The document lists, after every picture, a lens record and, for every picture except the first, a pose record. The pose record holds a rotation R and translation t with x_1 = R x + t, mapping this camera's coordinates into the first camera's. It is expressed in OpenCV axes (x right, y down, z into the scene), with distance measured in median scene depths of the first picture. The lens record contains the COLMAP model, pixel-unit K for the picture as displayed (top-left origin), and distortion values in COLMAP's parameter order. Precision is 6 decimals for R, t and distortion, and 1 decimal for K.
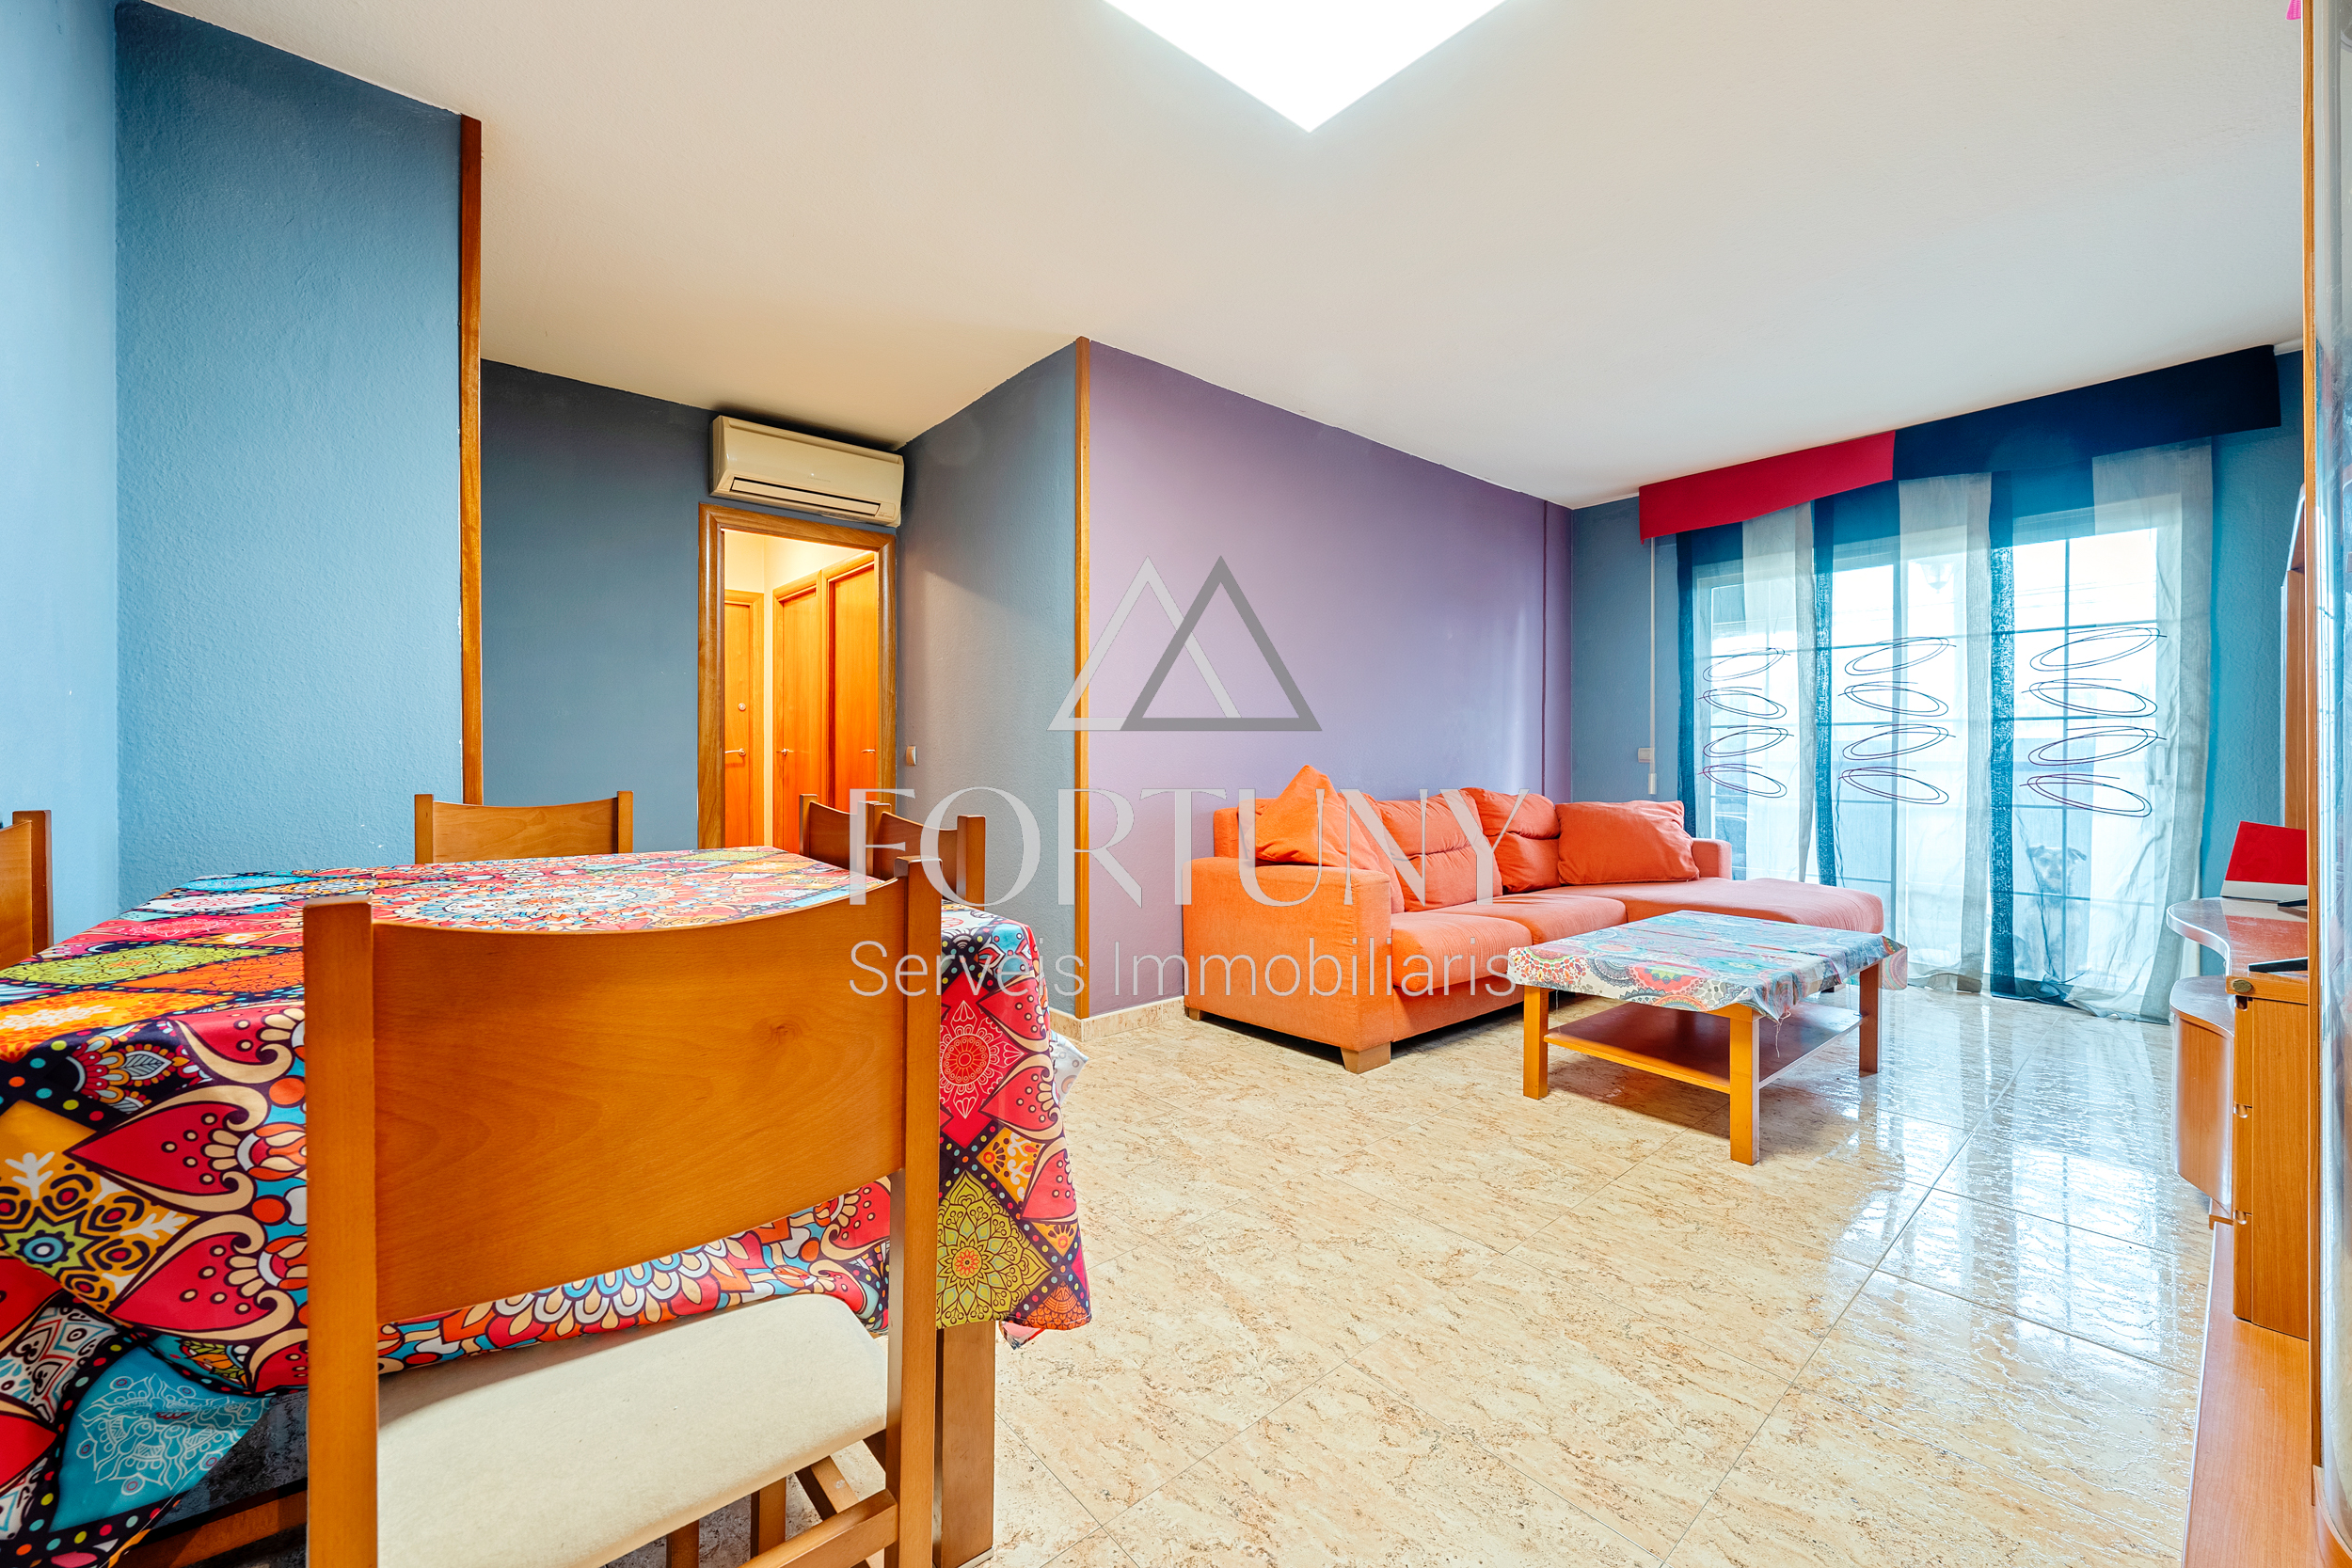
lens RADIAL K [[924.1, 0, 1177.0], [0, 924.1, 777.5], [0, 0, 1]] dist [-0.000833, -0.000218]
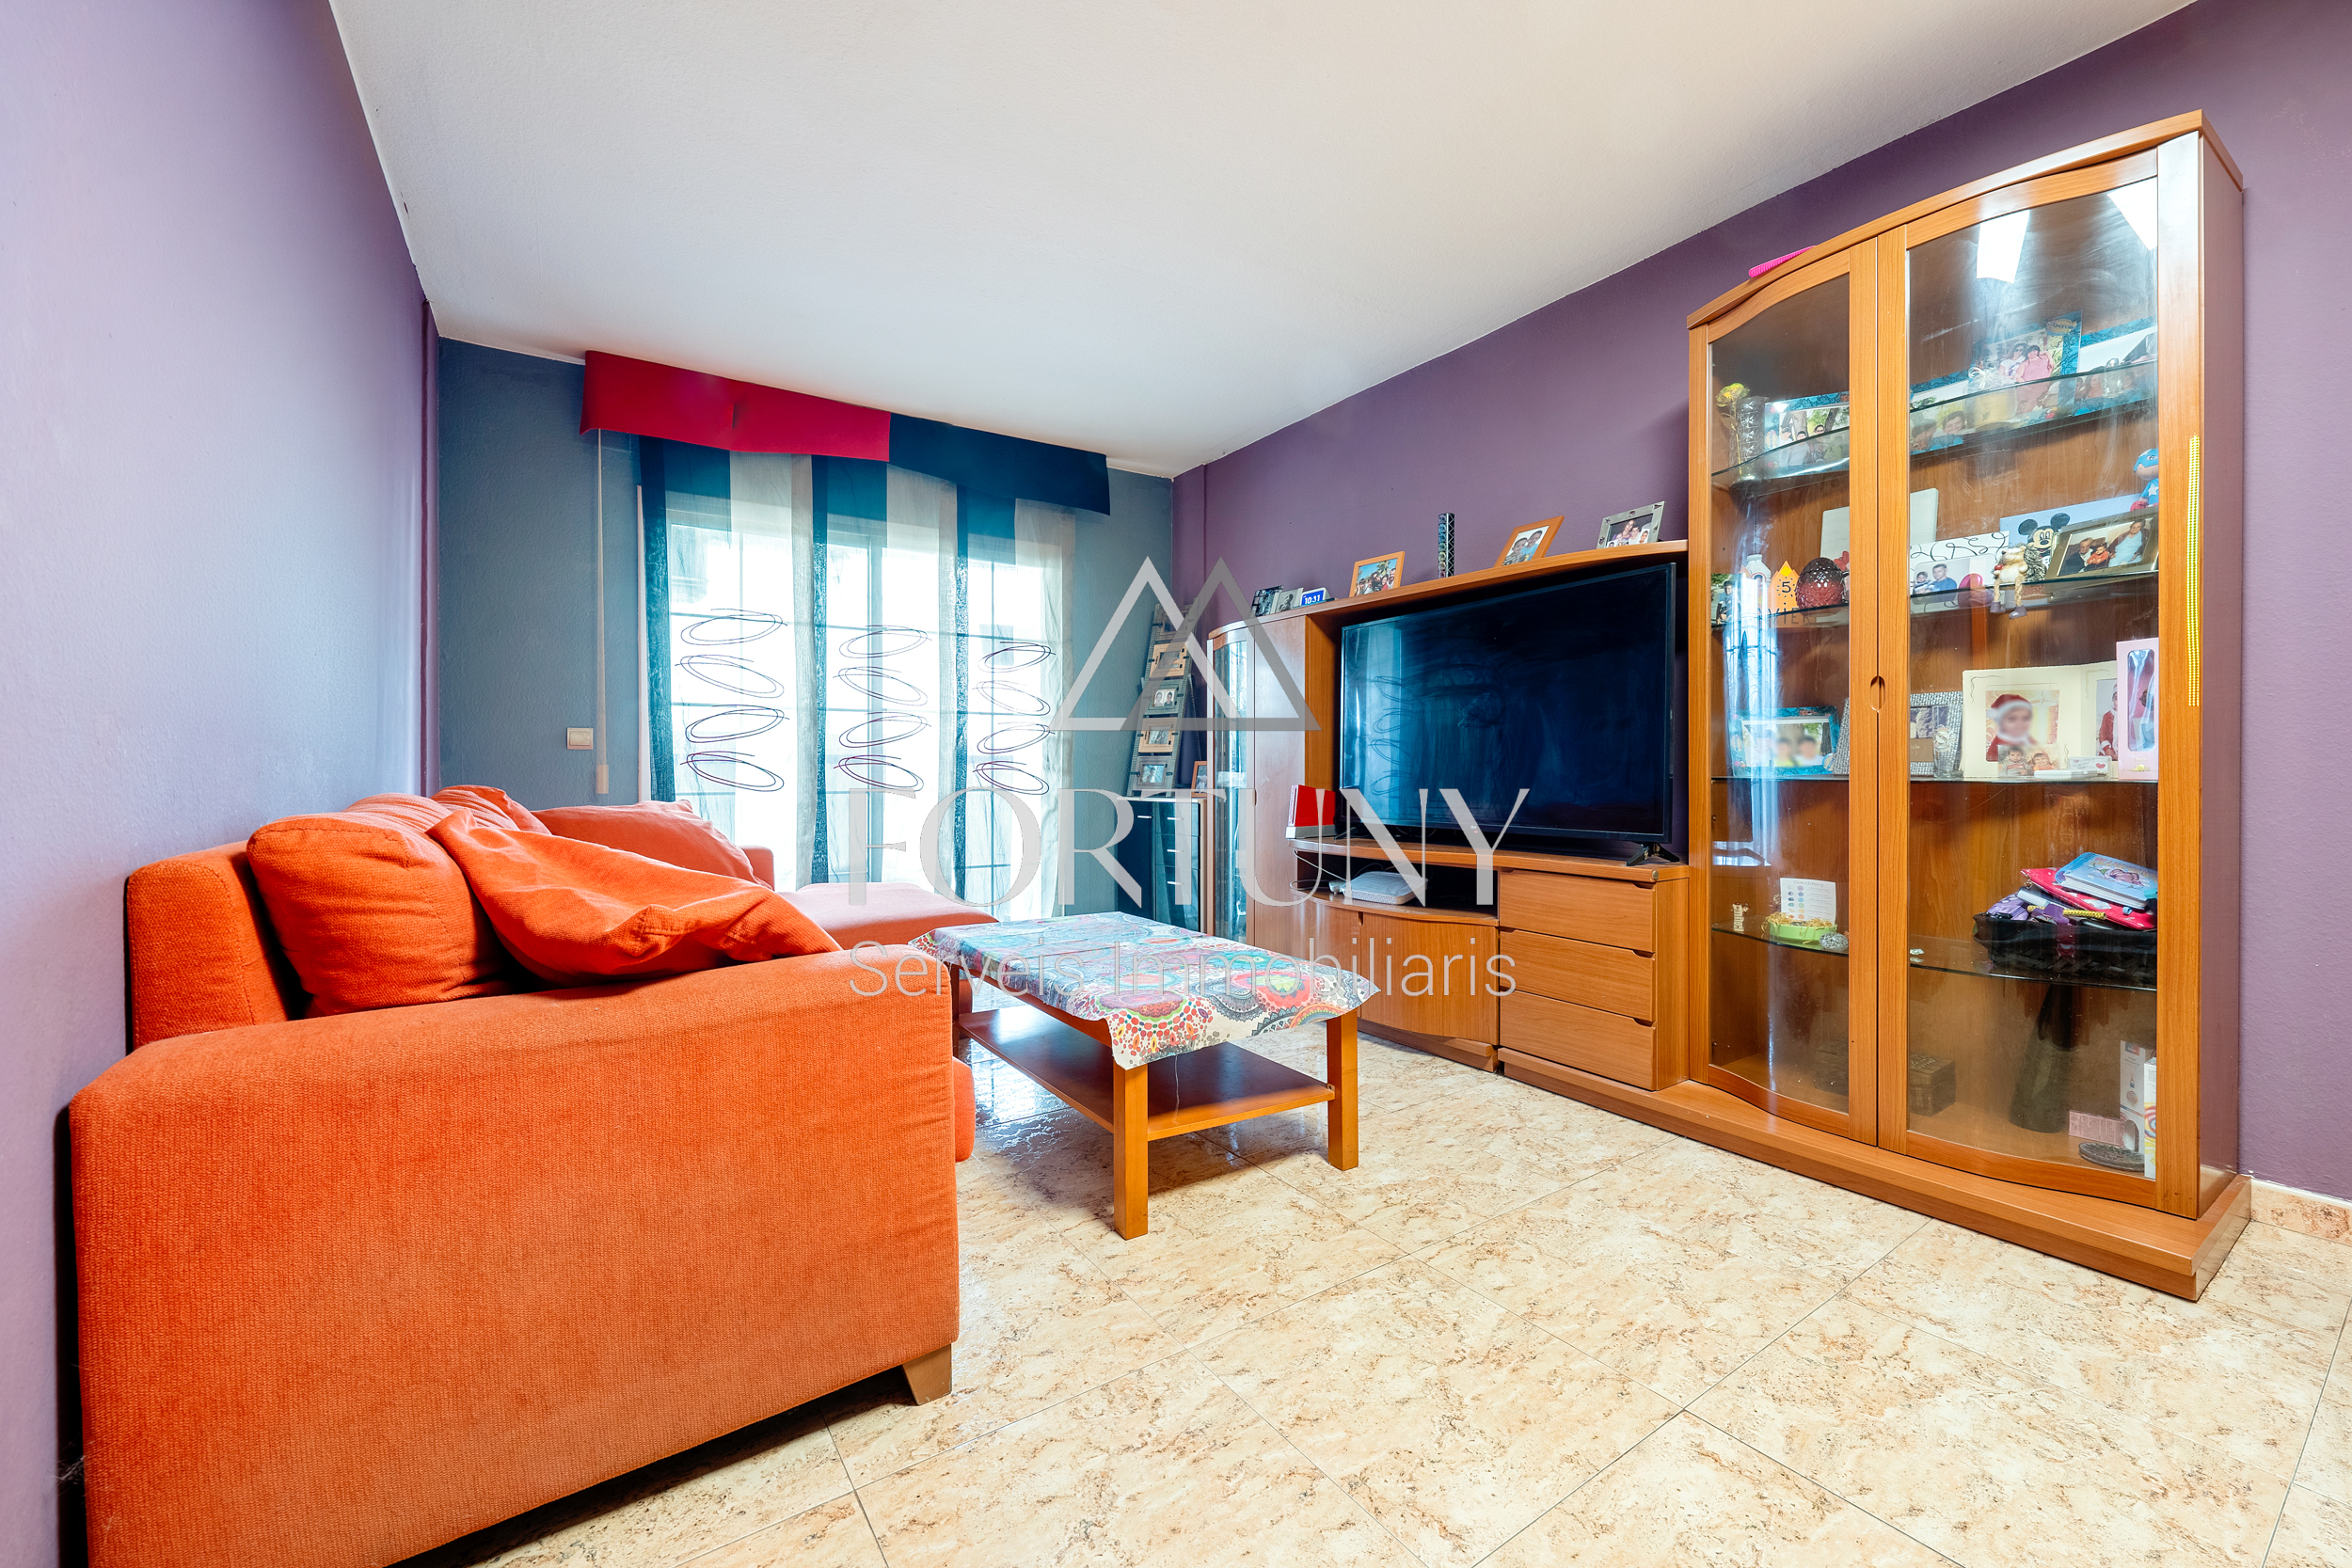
lens RADIAL K [[924.1, 0, 1177.0], [0, 924.1, 777.5], [0, 0, 1]] dist [-0.000833, -0.000218]
pose [[0.110439, -0.010535, 0.993827, -0.199699], [0.022685, 0.999710, 0.008076, 0.013295], [-0.993624, 0.021653, 0.110646, 0.687398]]
